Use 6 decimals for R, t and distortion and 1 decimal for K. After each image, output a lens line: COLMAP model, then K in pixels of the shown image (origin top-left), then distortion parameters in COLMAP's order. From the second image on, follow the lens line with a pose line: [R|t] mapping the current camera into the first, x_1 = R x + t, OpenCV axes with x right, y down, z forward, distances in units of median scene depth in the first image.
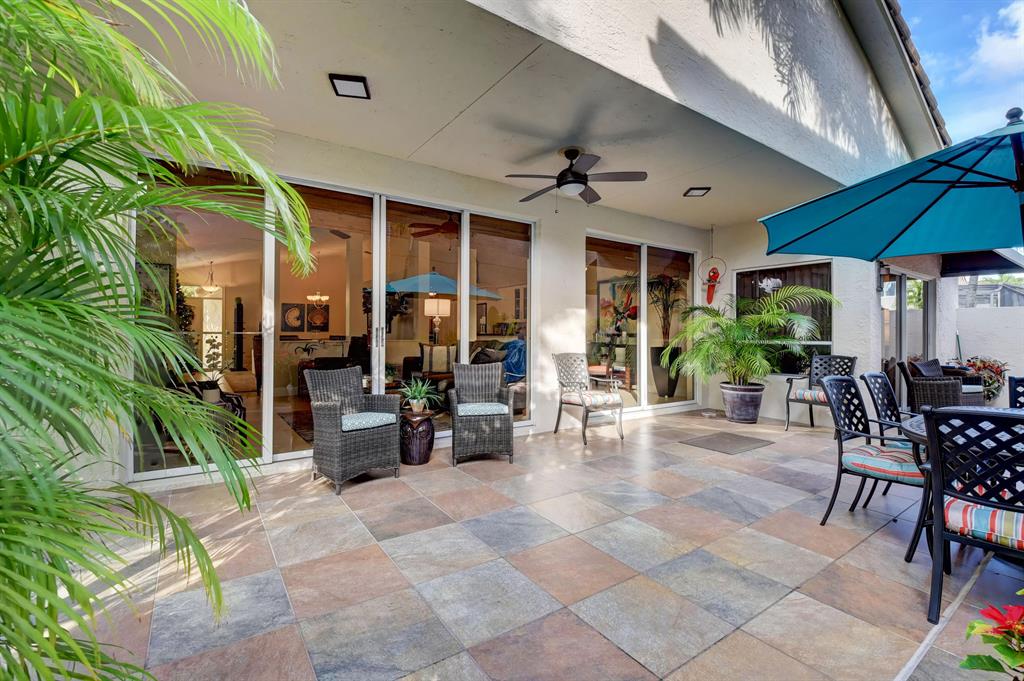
lens RADIAL K [[456.0, 0, 510.9], [0, 456.0, 334.3], [0, 0, 1]] dist [-0.004570, -0.010184]
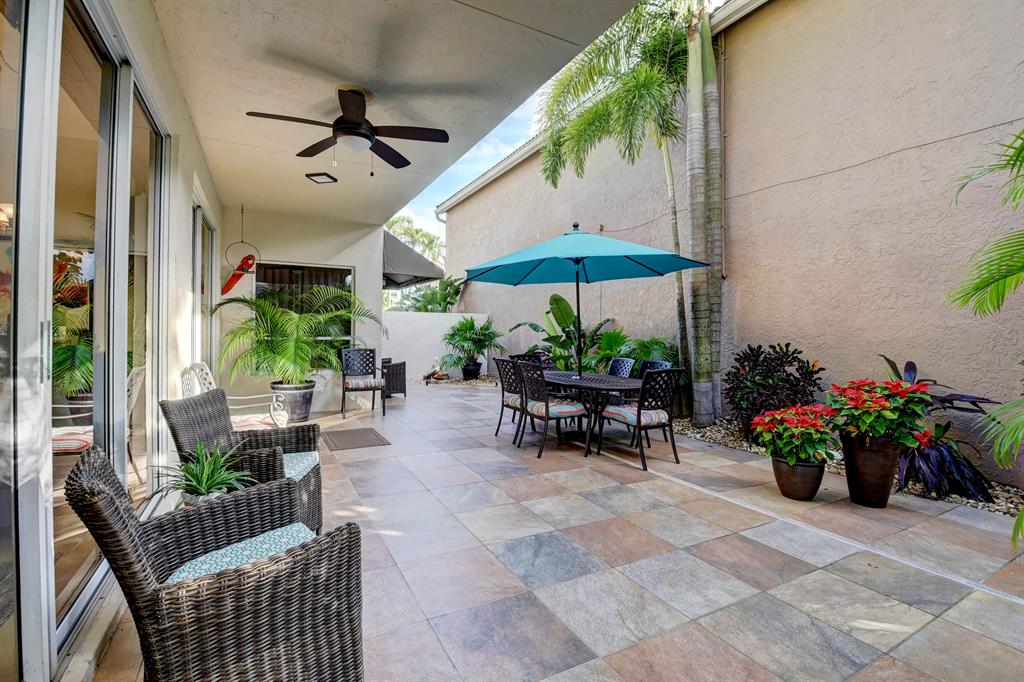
lens RADIAL K [[456.0, 0, 503.5], [0, 456.0, 338.0], [0, 0, 1]] dist [-0.004570, -0.010184]
pose [[0.116158, -0.026574, 0.992875, -0.956845], [-0.005511, 0.999609, 0.027399, -0.032818], [-0.993215, -0.008654, 0.115967, 1.059632]]
